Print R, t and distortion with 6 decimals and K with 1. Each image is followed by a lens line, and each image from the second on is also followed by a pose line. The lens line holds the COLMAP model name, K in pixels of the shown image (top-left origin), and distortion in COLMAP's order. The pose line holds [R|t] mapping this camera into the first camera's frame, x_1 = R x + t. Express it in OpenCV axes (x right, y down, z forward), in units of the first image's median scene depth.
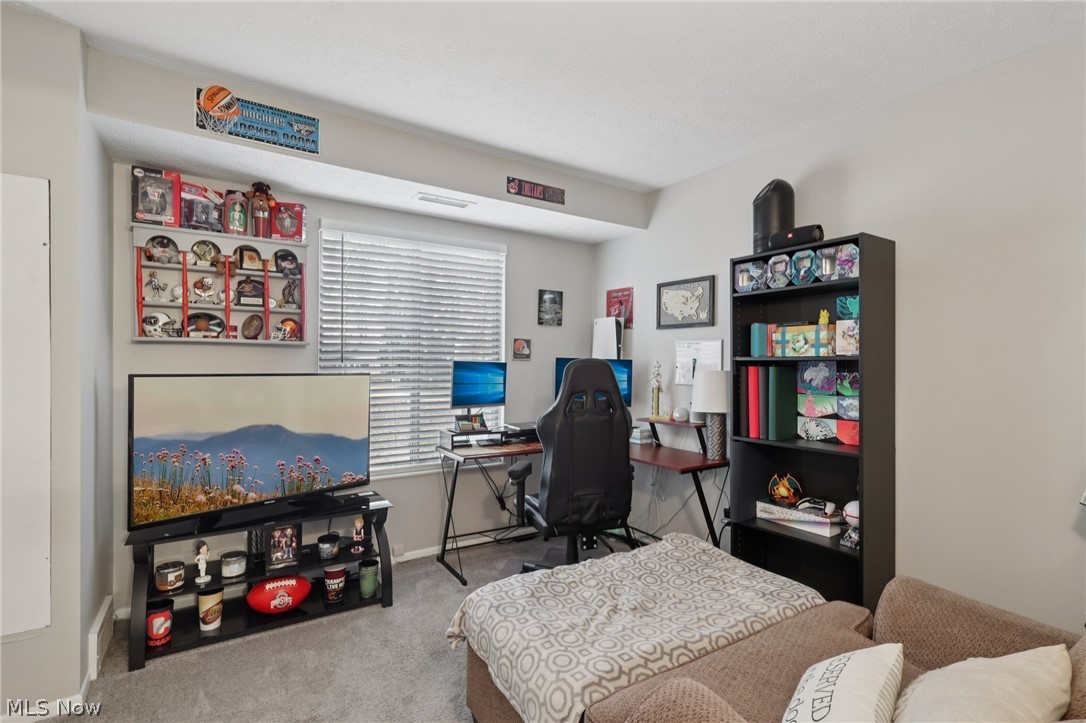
lens RADIAL K [[509.0, 0, 534.7], [0, 509.0, 362.6], [0, 0, 1]] dist [-0.002883, 0.001901]
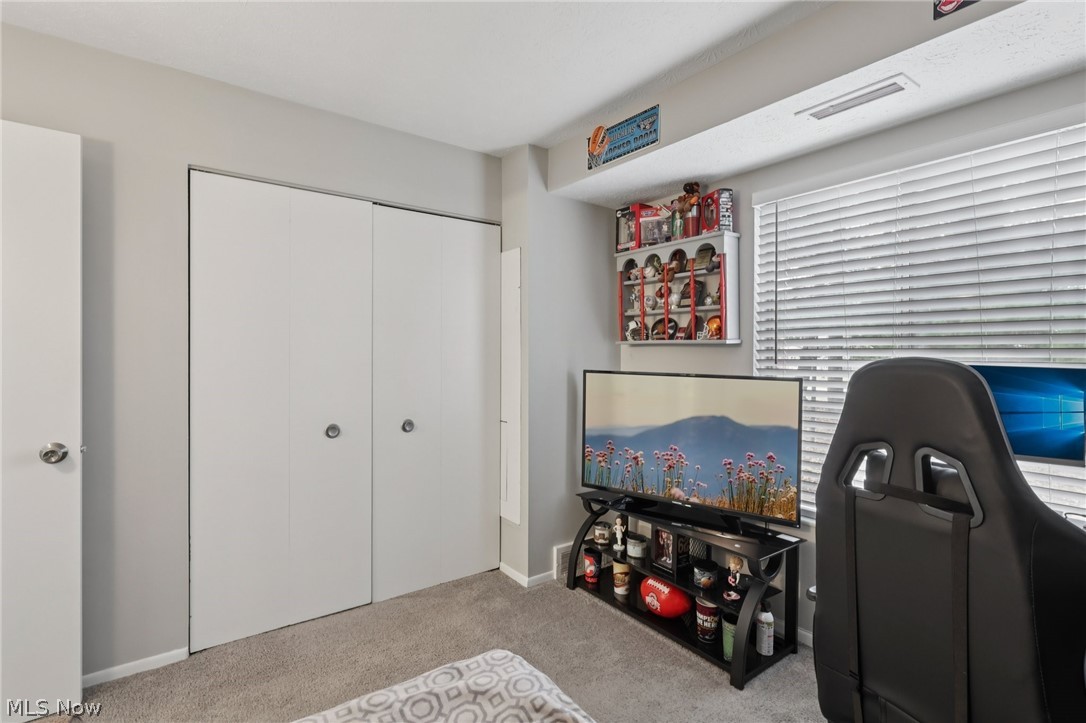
lens RADIAL K [[509.0, 0, 533.6], [0, 509.0, 355.3], [0, 0, 1]] dist [-0.002883, 0.001901]
pose [[0.060629, -0.006145, -0.998141, 0.302030], [-0.010531, 0.999921, -0.006796, -0.003043], [0.998105, 0.010924, 0.060559, 0.435769]]
